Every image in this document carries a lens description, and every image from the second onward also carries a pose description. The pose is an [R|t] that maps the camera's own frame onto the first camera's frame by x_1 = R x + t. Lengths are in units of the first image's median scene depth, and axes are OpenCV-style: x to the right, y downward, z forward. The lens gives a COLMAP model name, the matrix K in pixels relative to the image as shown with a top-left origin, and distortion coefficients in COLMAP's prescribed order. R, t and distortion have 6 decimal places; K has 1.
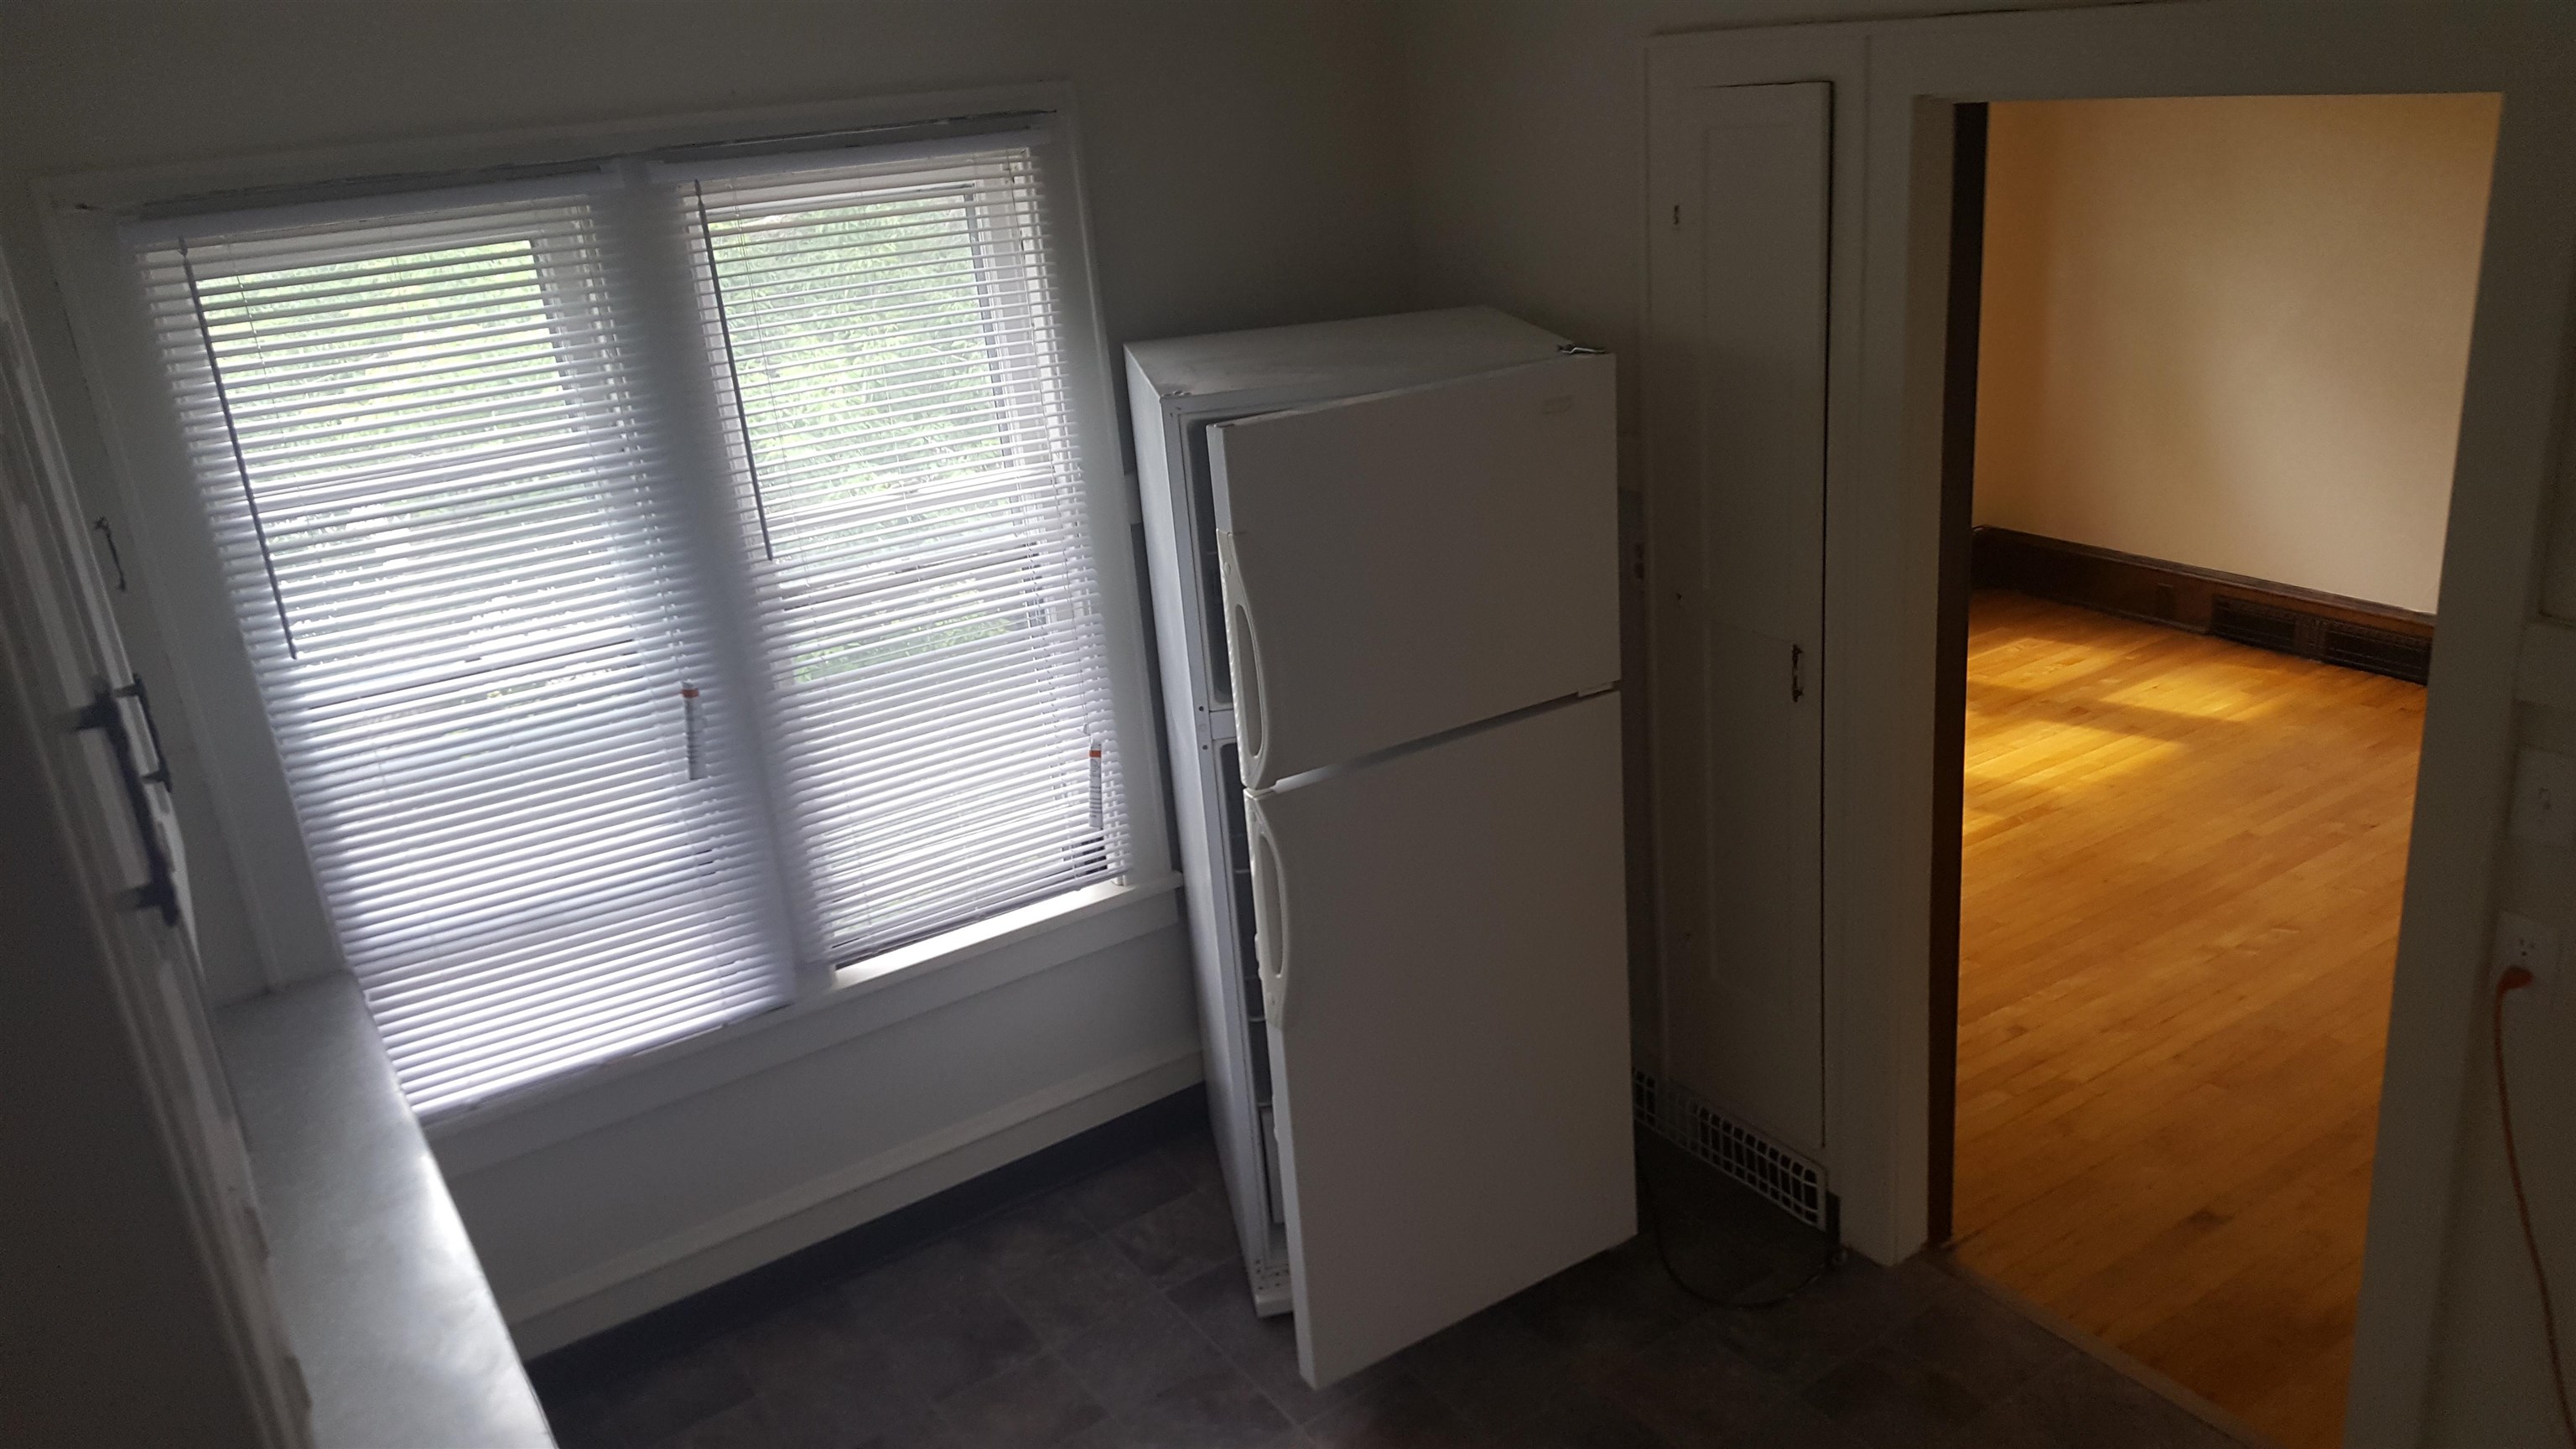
lens RADIAL K [[1899.9, 0, 1289.4], [0, 1899.9, 725.1], [0, 0, 1]] dist [-0.001733, -0.000254]
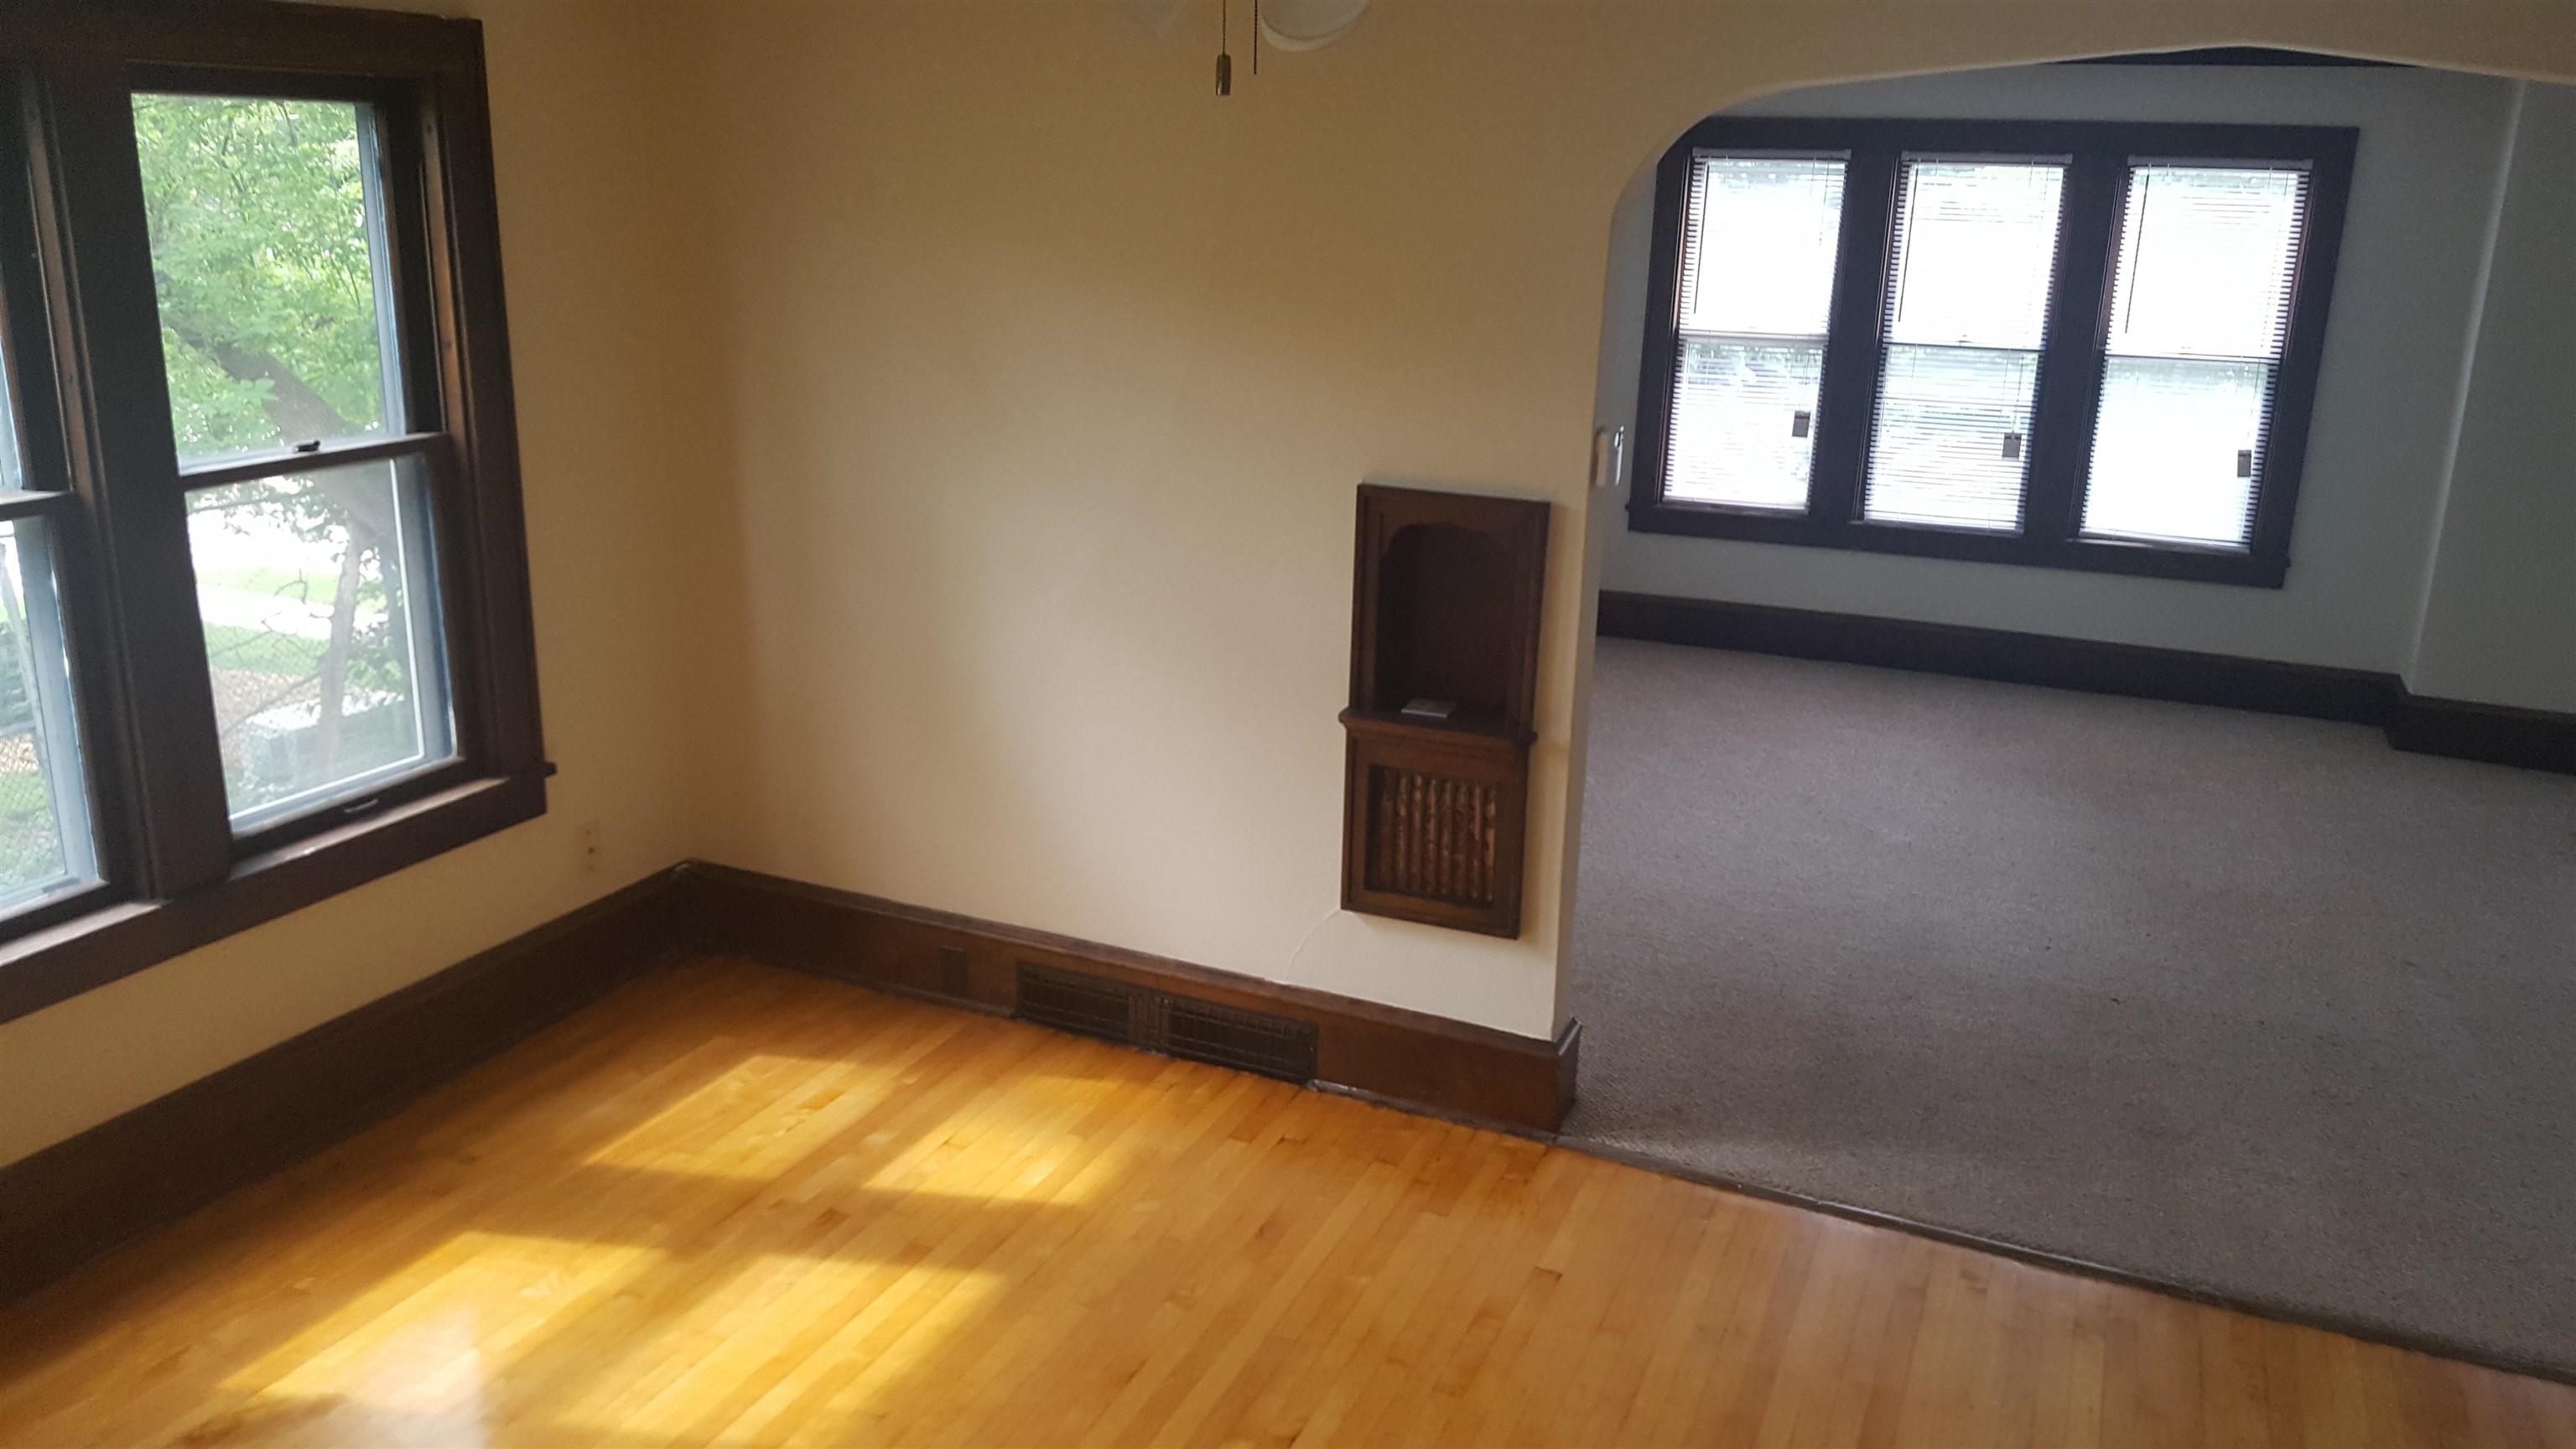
lens RADIAL K [[1899.9, 0, 1286.5], [0, 1899.9, 721.6], [0, 0, 1]] dist [-0.001733, -0.000254]
pose [[0.827682, -0.046618, 0.559257, 0.198571], [0.091353, 0.994444, -0.052307, -0.115711], [-0.553712, 0.094383, 0.827342, 0.393047]]
